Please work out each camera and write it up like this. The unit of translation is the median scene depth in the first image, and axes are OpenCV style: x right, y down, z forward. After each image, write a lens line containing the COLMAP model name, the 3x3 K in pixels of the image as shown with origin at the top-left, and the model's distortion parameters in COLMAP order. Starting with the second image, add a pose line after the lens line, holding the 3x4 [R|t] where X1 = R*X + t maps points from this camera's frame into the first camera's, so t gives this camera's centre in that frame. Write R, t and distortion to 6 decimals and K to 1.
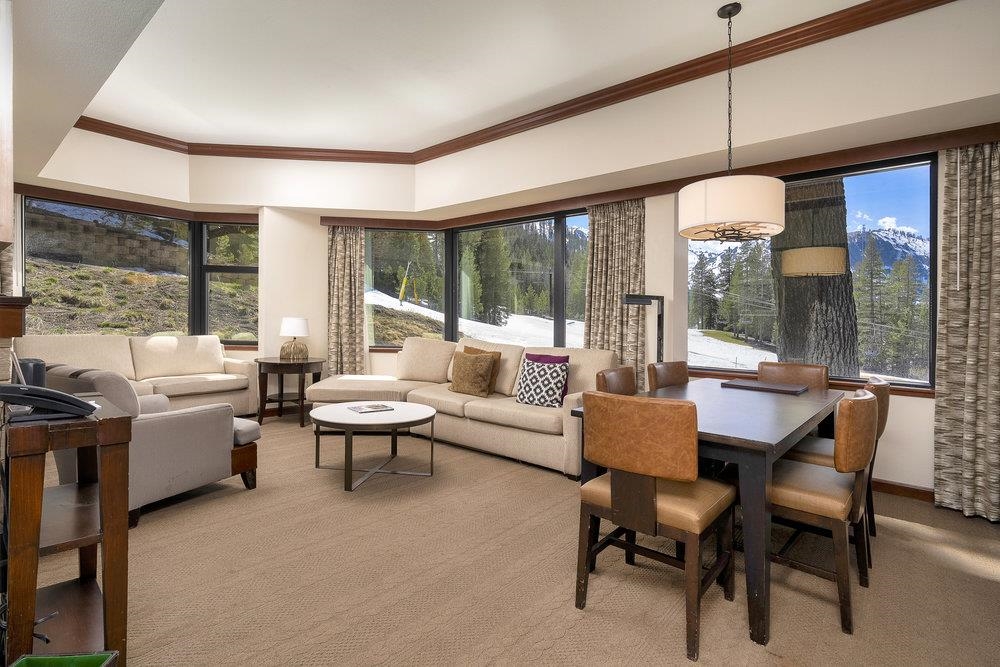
lens RADIAL K [[501.6, 0, 500.0], [0, 501.6, 333.5], [0, 0, 1]] dist [-0.000503, -0.000015]
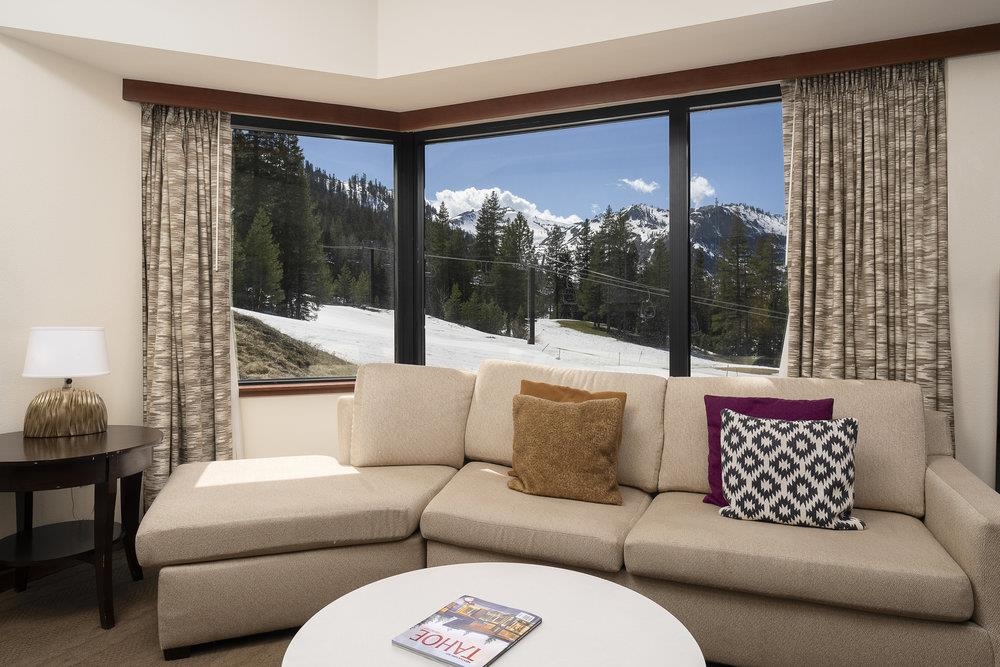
lens RADIAL K [[649.8, 0, 499.9], [0, 649.8, 312.9], [0, 0, 1]] dist [0.003999, 0.001717]
pose [[0.951864, -0.022758, 0.305676, -0.225972], [0.029825, 0.999384, -0.018469, -0.021092], [-0.305068, 0.026697, 0.951956, 0.391577]]
